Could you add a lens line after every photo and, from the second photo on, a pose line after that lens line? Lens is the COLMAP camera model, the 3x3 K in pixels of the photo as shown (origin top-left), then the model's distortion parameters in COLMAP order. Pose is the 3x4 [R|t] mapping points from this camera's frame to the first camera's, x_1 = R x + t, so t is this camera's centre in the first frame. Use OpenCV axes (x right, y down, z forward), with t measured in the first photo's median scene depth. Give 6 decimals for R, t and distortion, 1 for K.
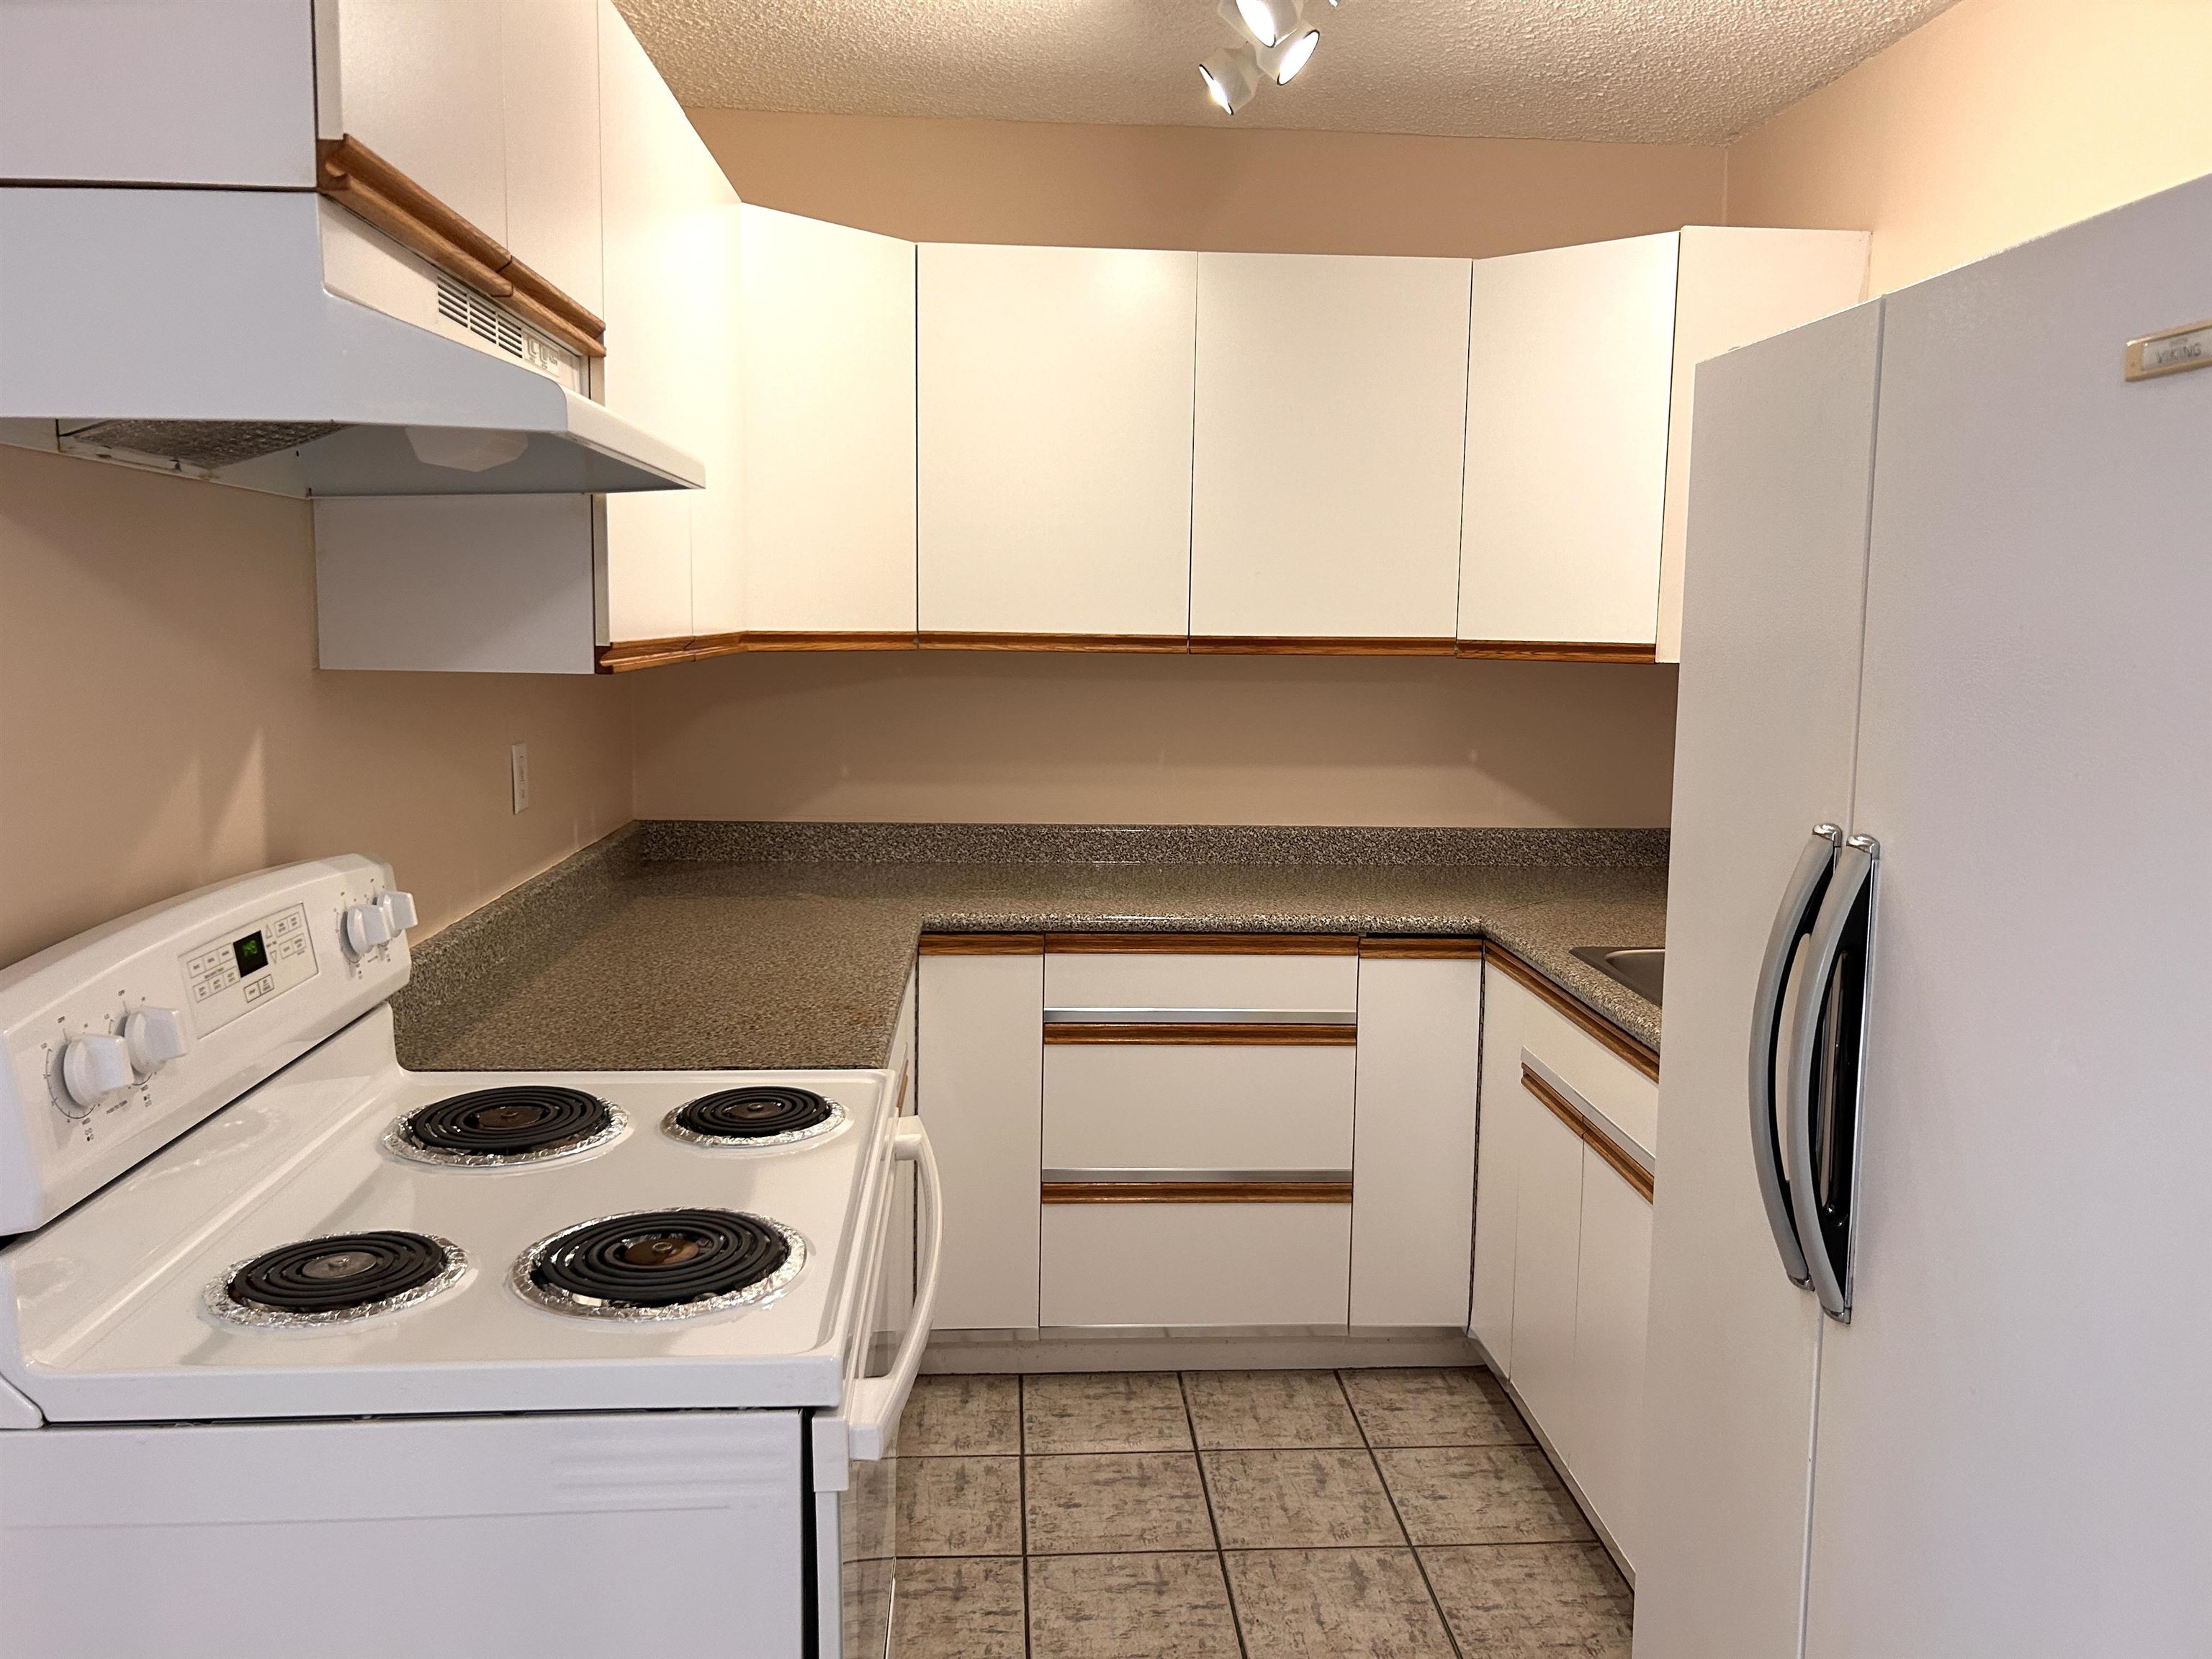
lens RADIAL K [[1666.6, 0, 1106.5], [0, 1666.6, 782.1], [0, 0, 1]] dist [0.046666, -0.001538]
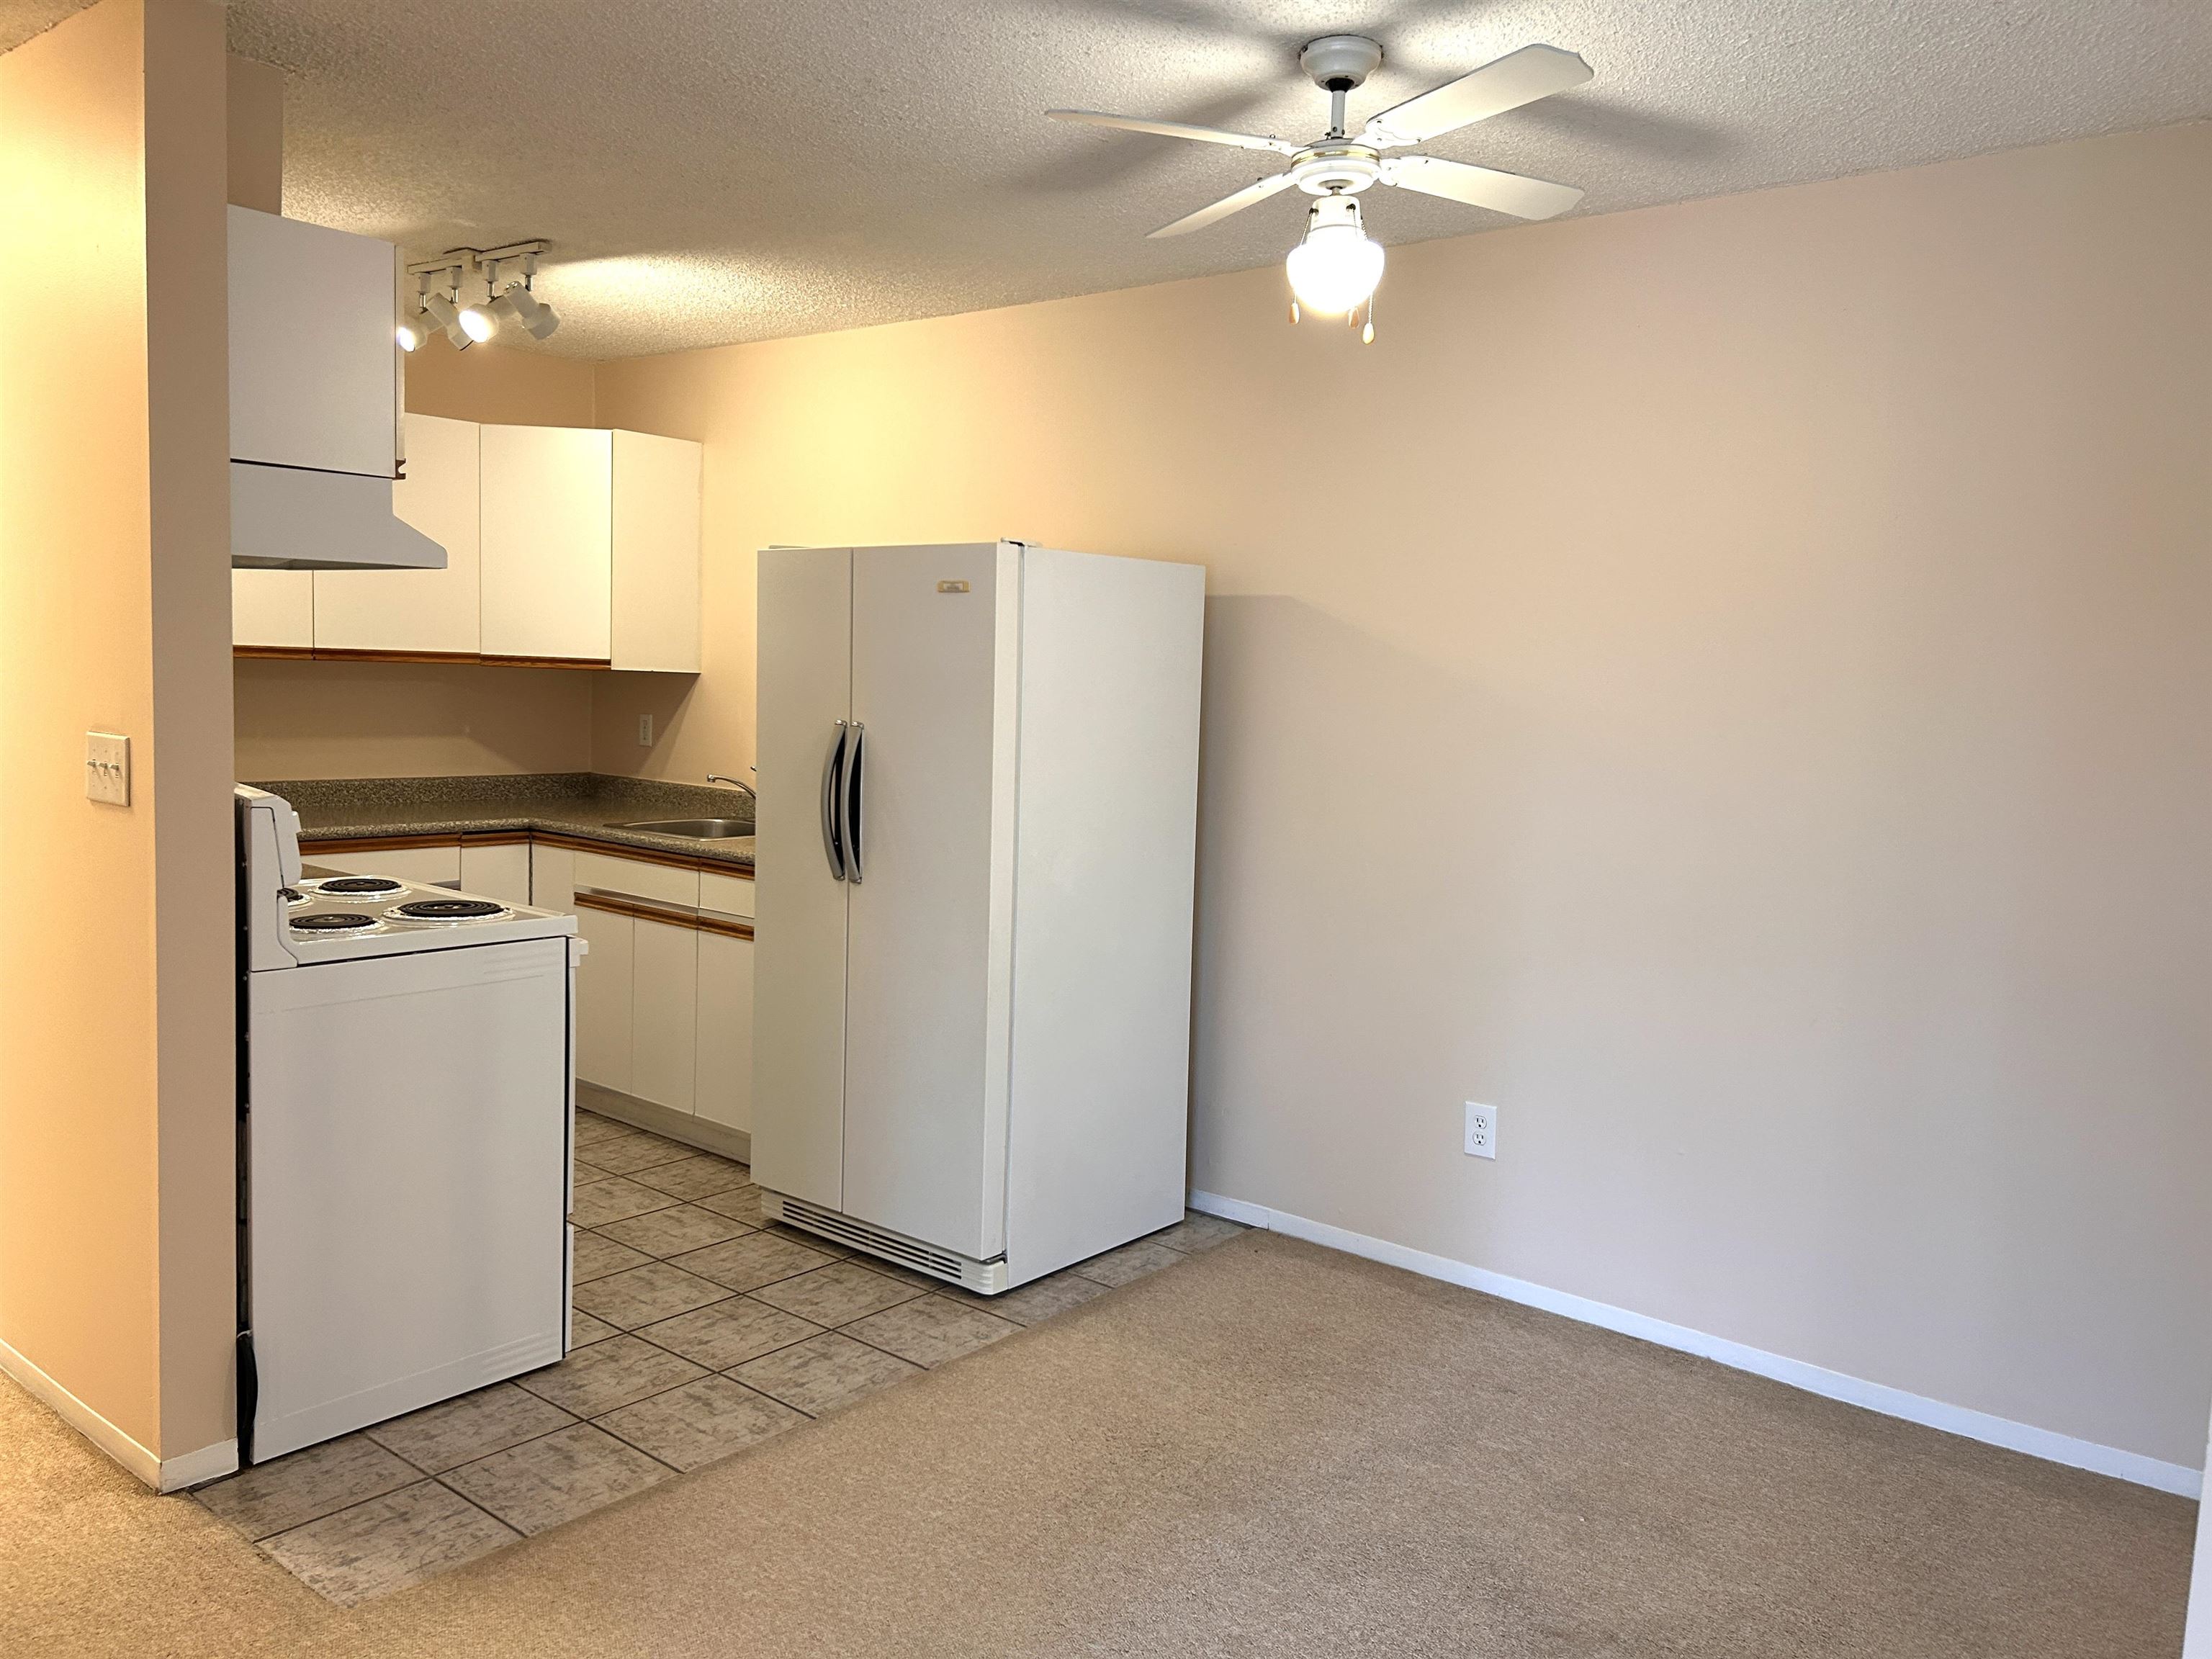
lens RADIAL K [[1666.6, 0, 1106.5], [0, 1666.6, 782.1], [0, 0, 1]] dist [0.046666, -0.001538]
pose [[0.682378, -0.039241, 0.729946, -0.579648], [0.047944, 0.998811, 0.008876, 0.053717], [-0.729426, 0.028939, 0.683447, -0.556550]]
